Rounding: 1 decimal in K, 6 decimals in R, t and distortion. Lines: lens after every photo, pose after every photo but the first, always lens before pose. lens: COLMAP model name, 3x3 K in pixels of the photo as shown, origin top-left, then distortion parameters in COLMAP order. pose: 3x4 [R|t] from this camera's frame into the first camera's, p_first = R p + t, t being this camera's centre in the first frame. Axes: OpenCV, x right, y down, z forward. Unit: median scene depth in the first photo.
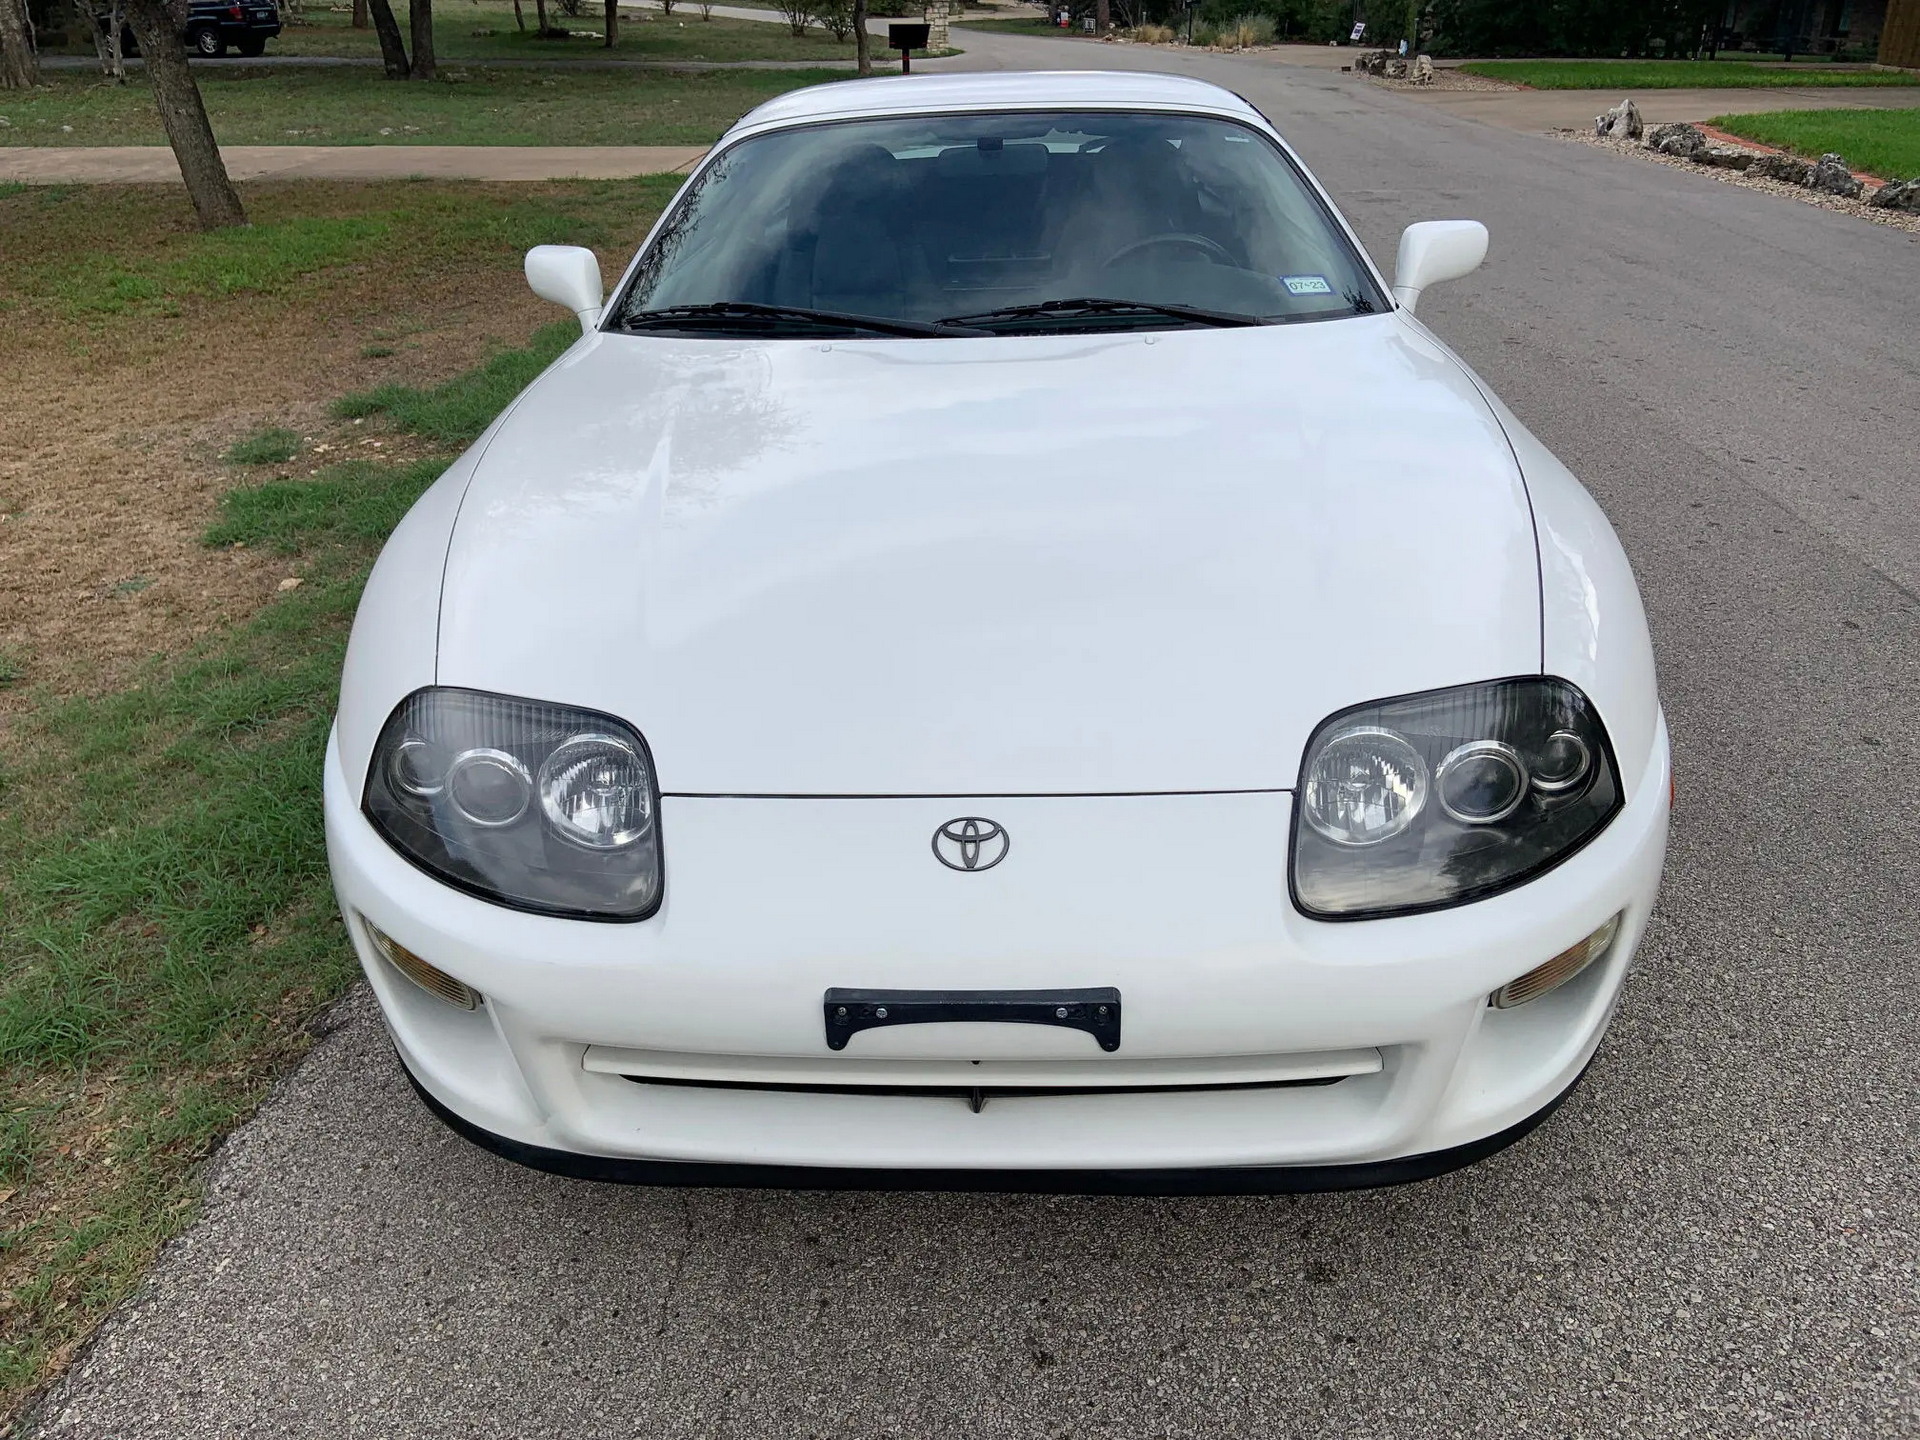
lens RADIAL K [[1450.2, 0, 943.8], [0, 1450.2, 713.0], [0, 0, 1]] dist [0.126735, -0.164541]
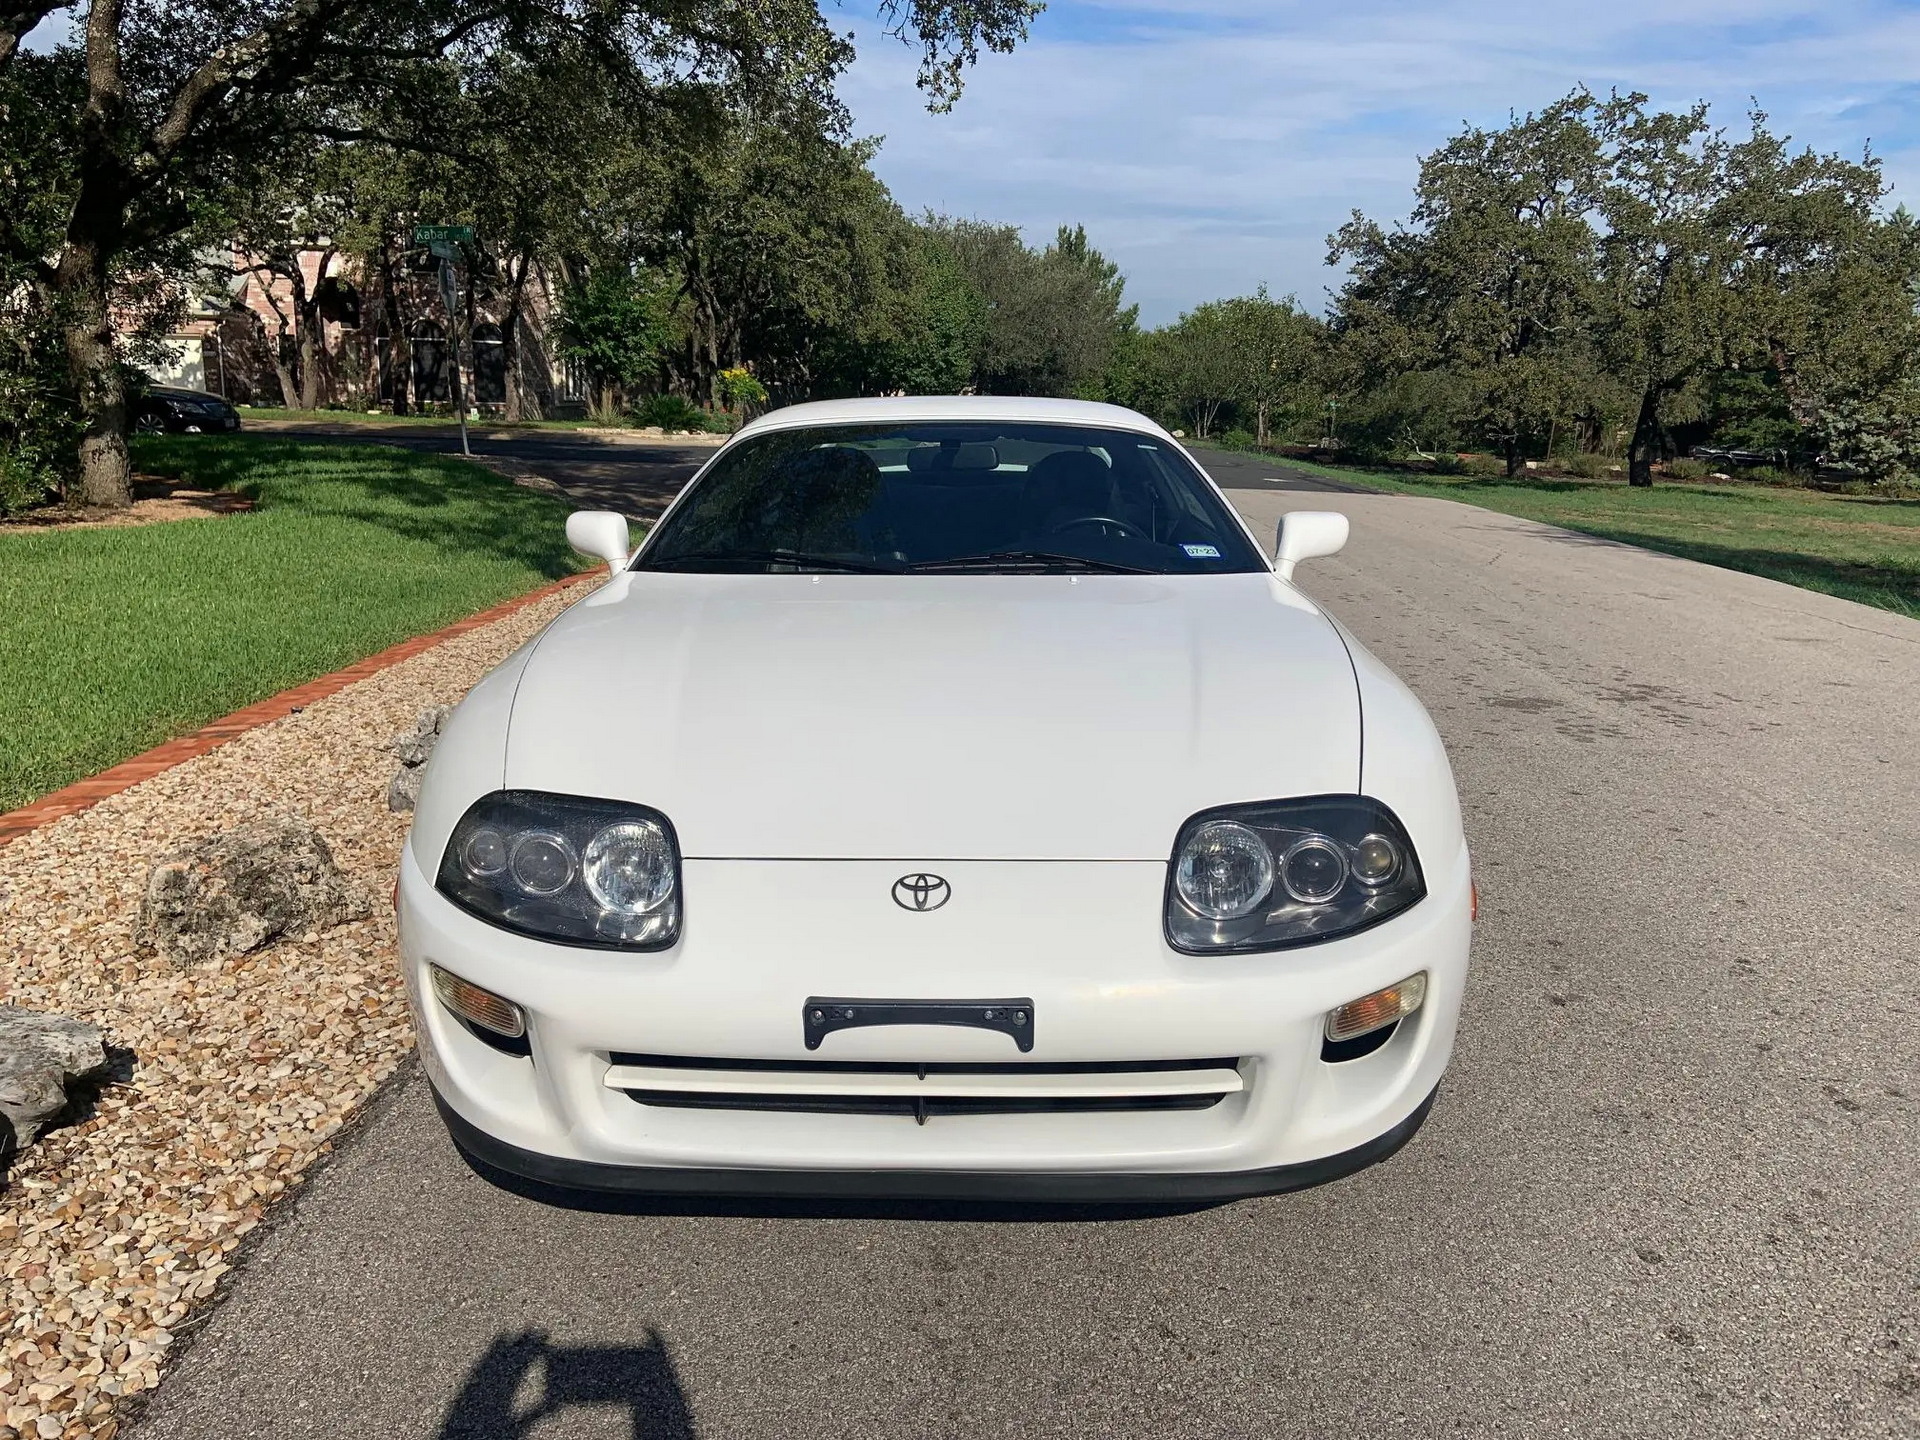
lens RADIAL K [[1452.9, 0, 936.2], [0, 1452.9, 698.8], [0, 0, 1]] dist [0.130131, -0.168477]
pose [[0.999487, 0.024745, 0.020308, 0.000527], [-0.019388, 0.972744, -0.231069, 0.121213], [-0.025472, 0.230557, 0.972725, -0.169603]]
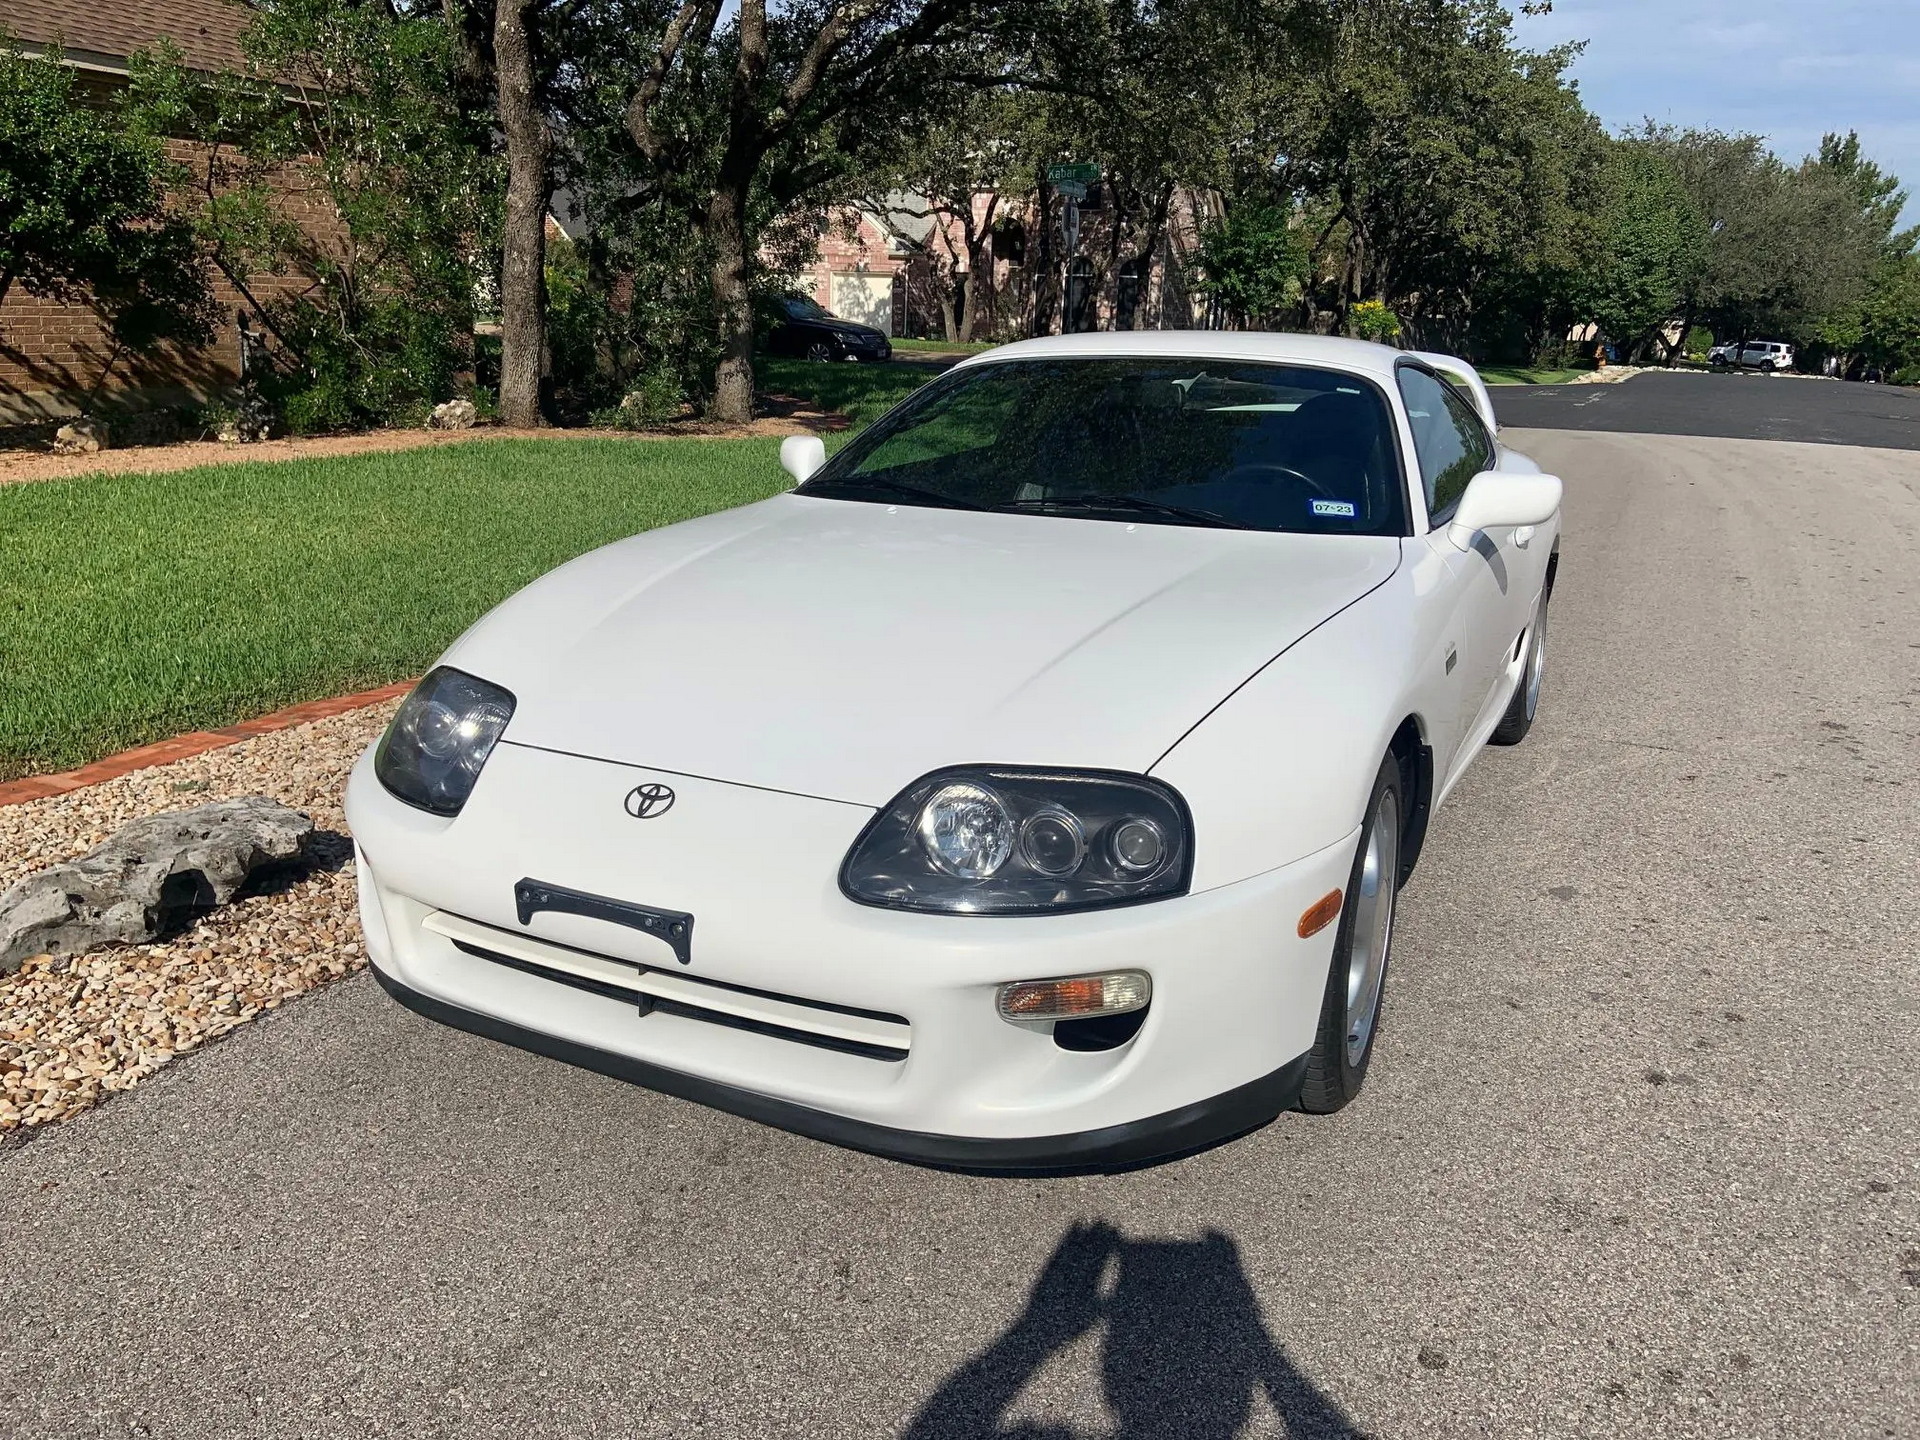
lens RADIAL K [[1452.9, 0, 936.2], [0, 1452.9, 698.8], [0, 0, 1]] dist [0.130131, -0.168477]
pose [[0.906714, 0.146262, -0.395572, 0.433004], [-0.216264, 0.966482, -0.138356, 0.070475], [0.362077, 0.210997, 0.907954, -0.097097]]
